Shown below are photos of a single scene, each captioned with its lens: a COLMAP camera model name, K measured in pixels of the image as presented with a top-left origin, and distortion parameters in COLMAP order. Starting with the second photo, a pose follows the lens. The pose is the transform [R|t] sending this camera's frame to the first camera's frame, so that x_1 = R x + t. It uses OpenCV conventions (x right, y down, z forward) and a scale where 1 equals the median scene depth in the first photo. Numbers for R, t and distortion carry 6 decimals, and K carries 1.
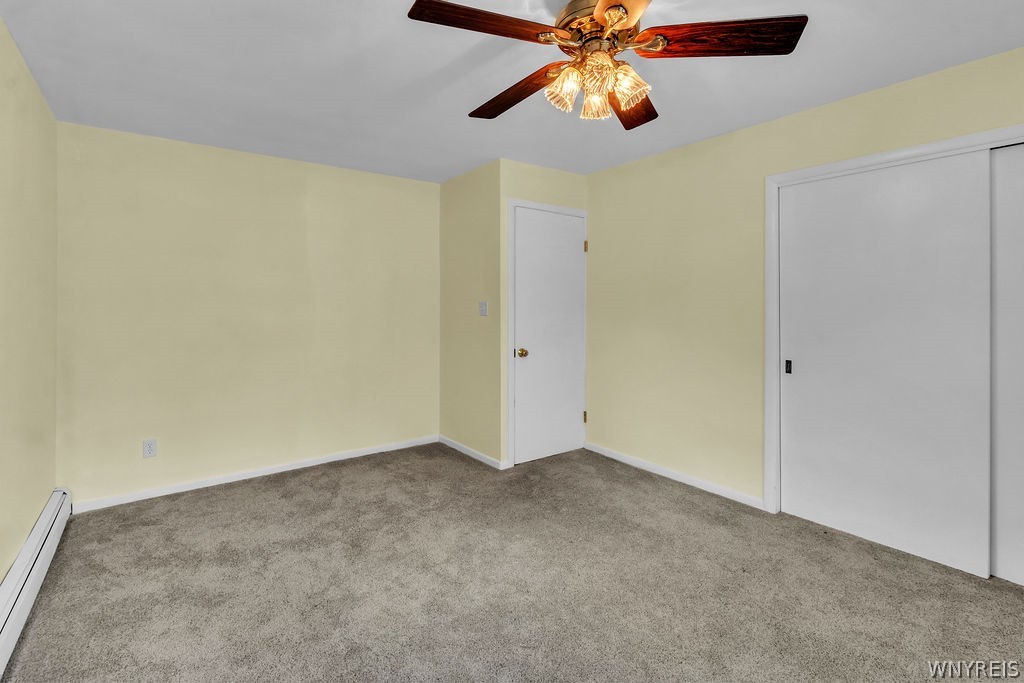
lens RADIAL K [[486.1, 0, 509.4], [0, 486.1, 308.3], [0, 0, 1]] dist [0.001022, -0.000570]
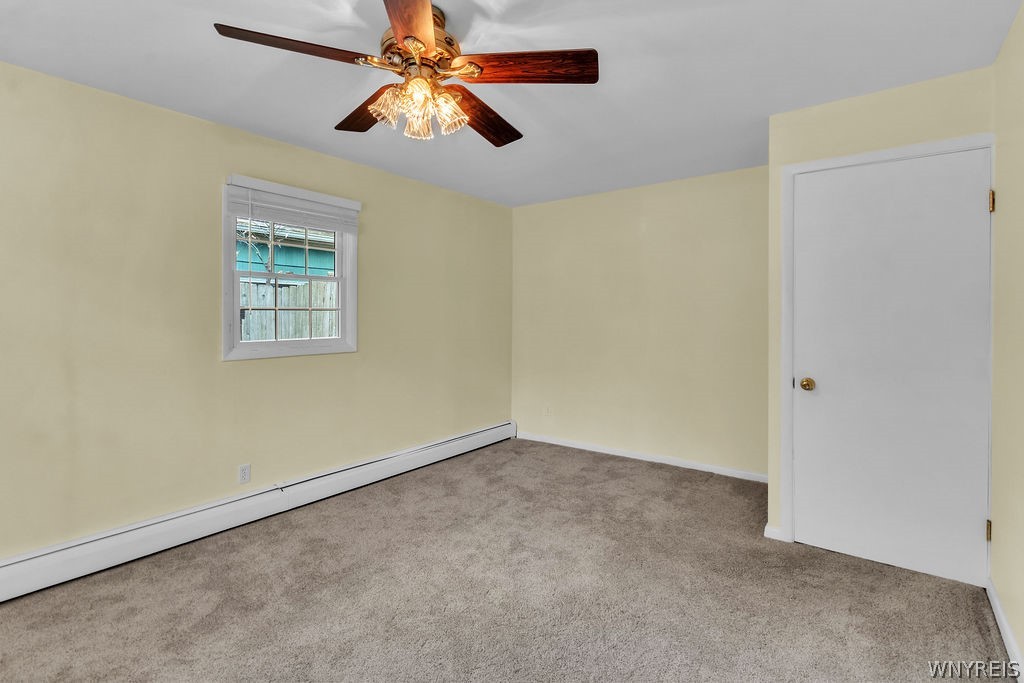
lens RADIAL K [[486.1, 0, 509.4], [0, 486.1, 308.3], [0, 0, 1]] dist [0.001022, -0.000570]
pose [[0.273175, -0.006061, -0.961945, 0.715863], [-0.003849, 0.999965, -0.007393, -0.011164], [0.961957, 0.005722, 0.273143, 0.505483]]
